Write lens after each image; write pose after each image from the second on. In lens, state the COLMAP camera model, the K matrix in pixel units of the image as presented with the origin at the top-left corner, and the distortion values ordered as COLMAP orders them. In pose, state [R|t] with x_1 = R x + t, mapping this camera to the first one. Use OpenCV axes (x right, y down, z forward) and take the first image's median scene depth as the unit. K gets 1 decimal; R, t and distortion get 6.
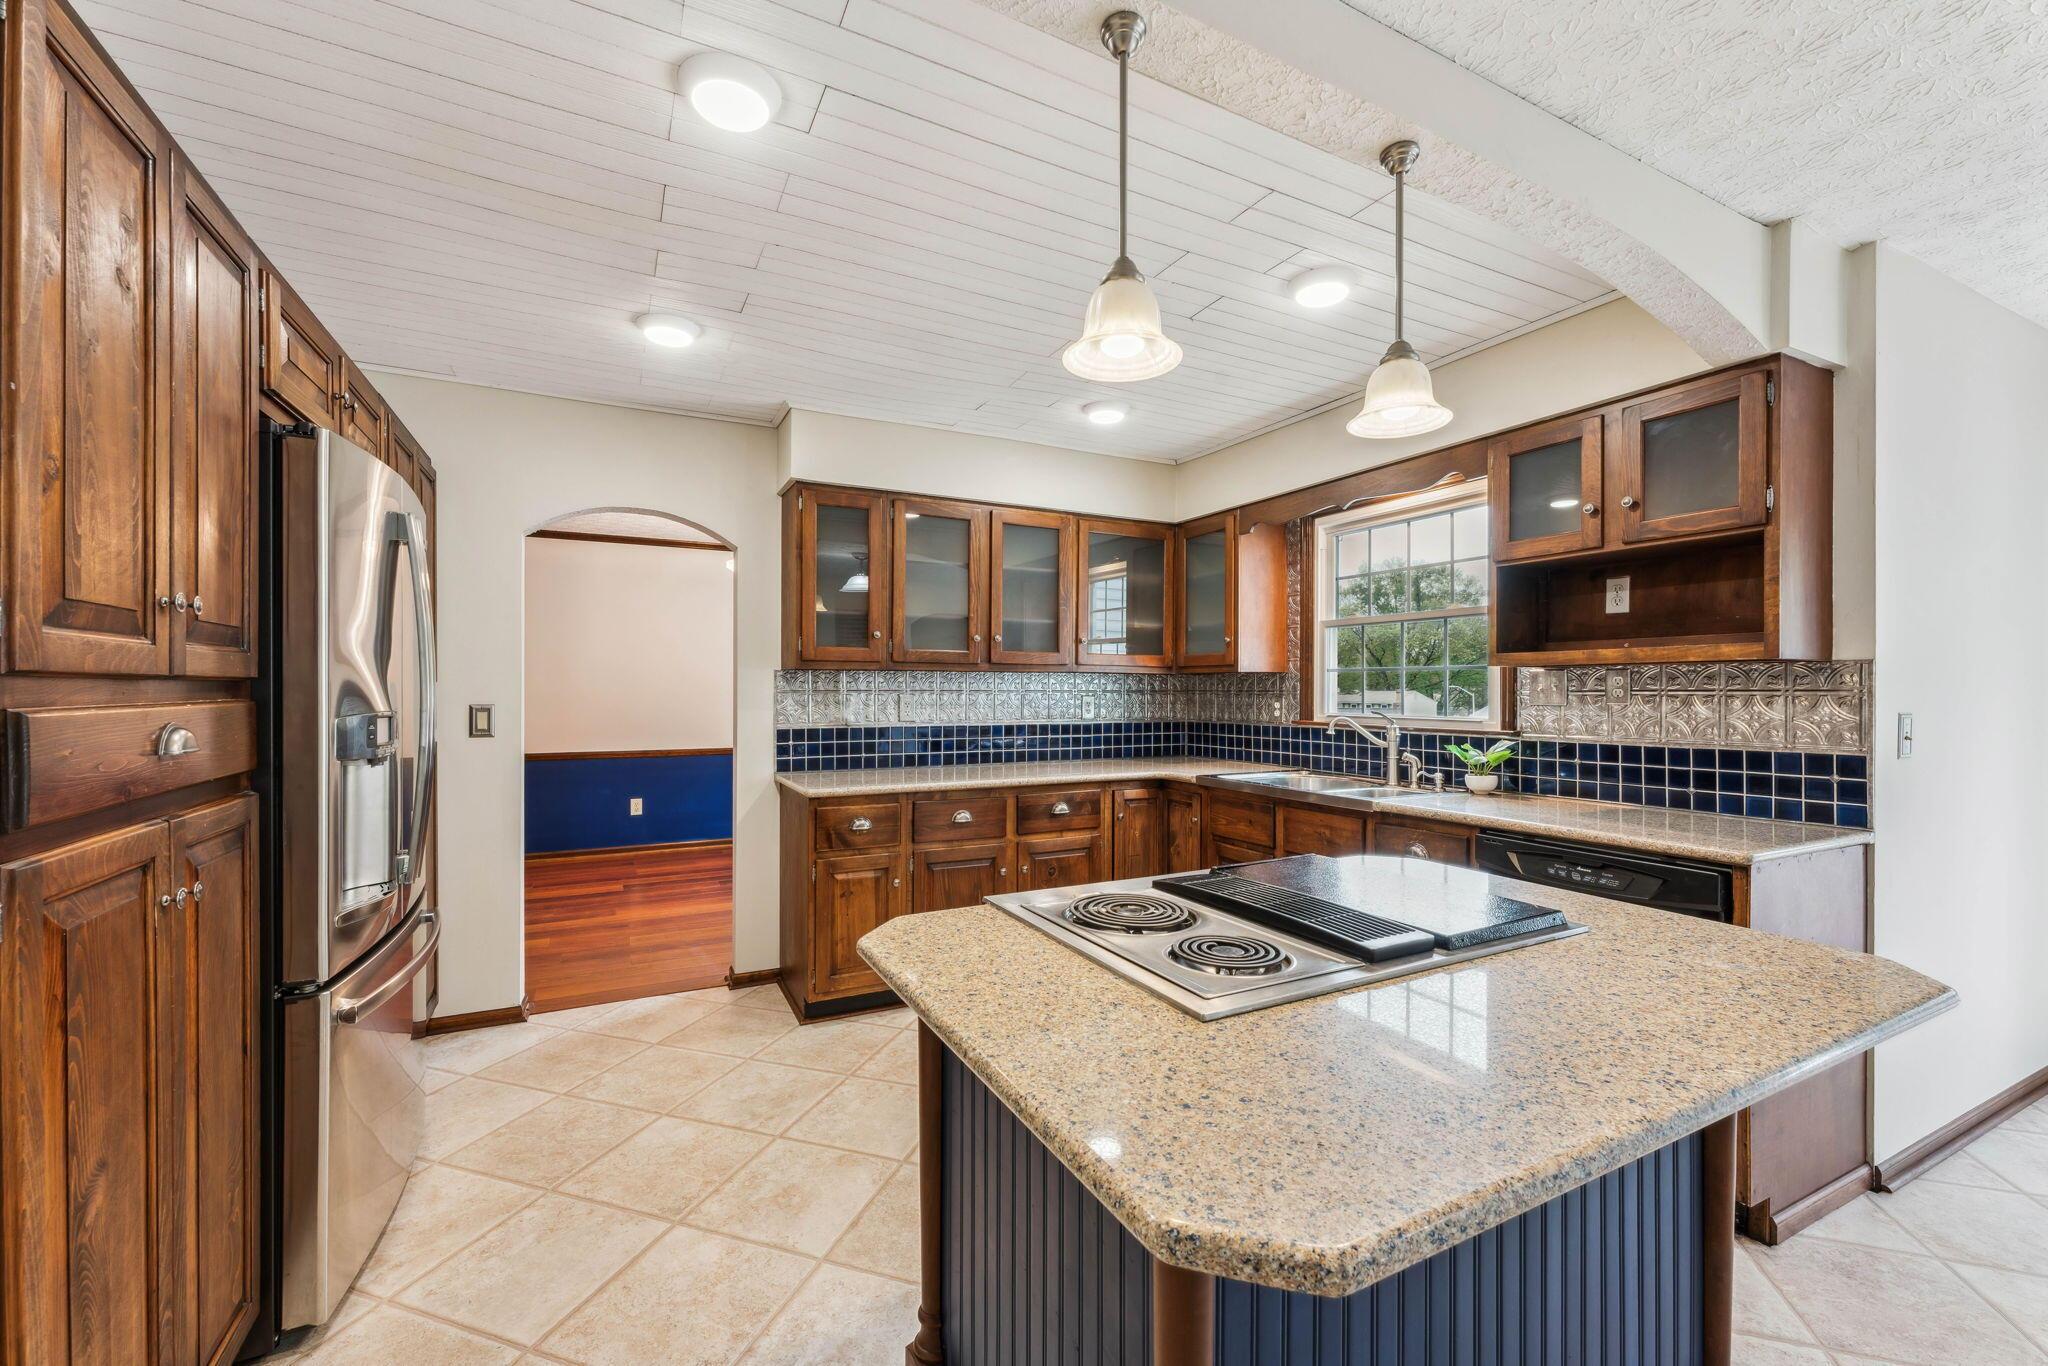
lens RADIAL K [[828.4, 0, 1016.4], [0, 828.4, 684.1], [0, 0, 1]] dist [-0.002670, 0.001142]
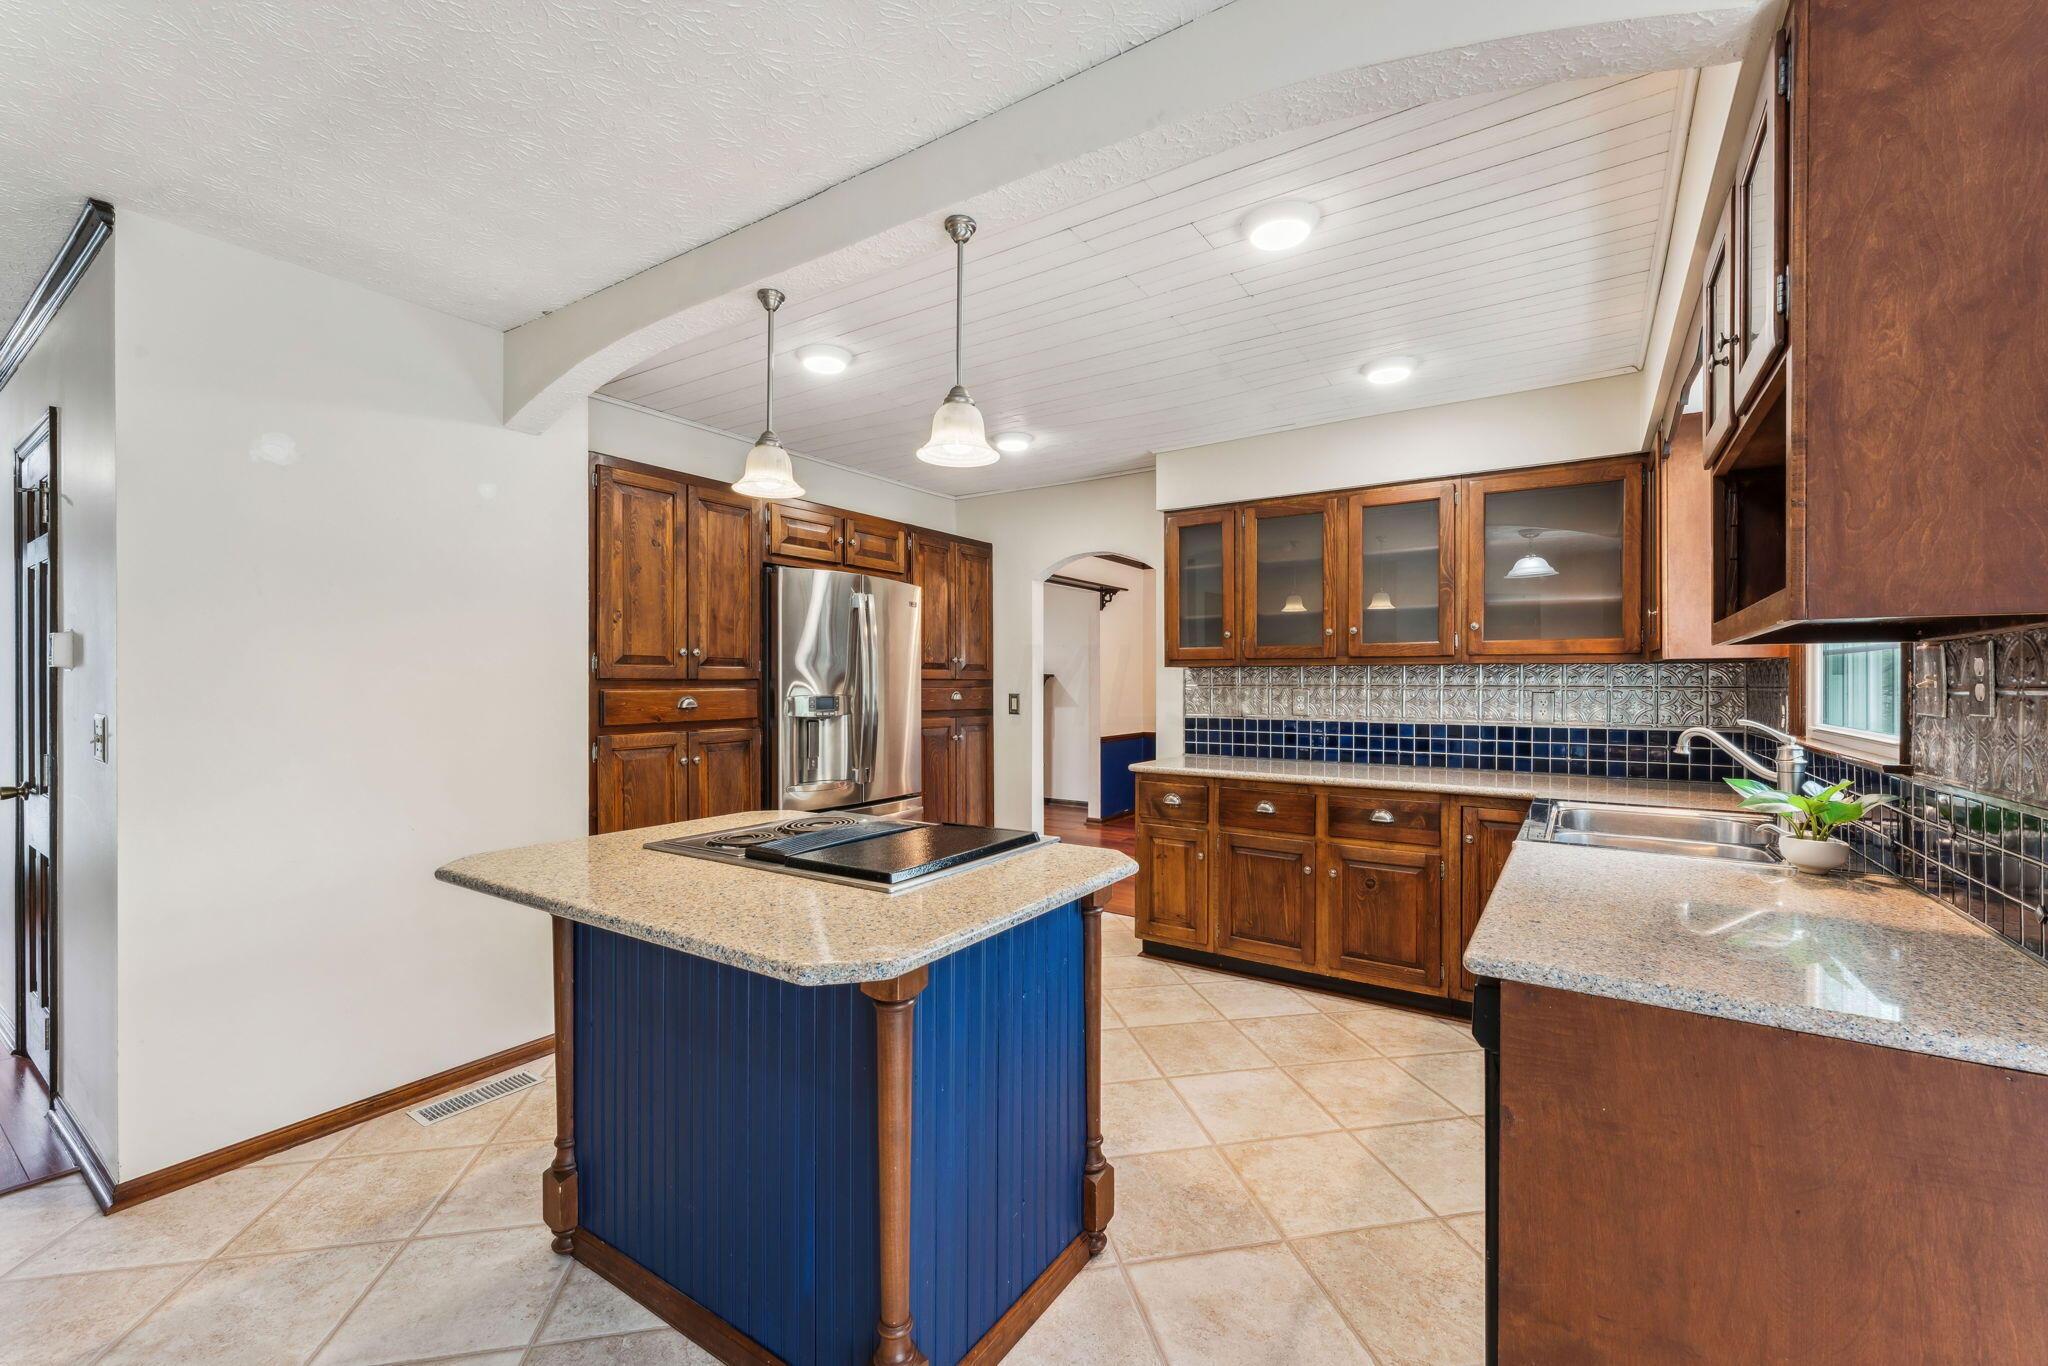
lens RADIAL K [[828.4, 0, 1022.3], [0, 828.4, 683.3], [0, 0, 1]] dist [-0.002670, 0.001142]
pose [[0.484972, -0.001040, -0.874529, 0.638554], [0.005333, 0.999984, 0.001768, 0.001802], [0.874513, -0.005521, 0.484970, 0.216238]]
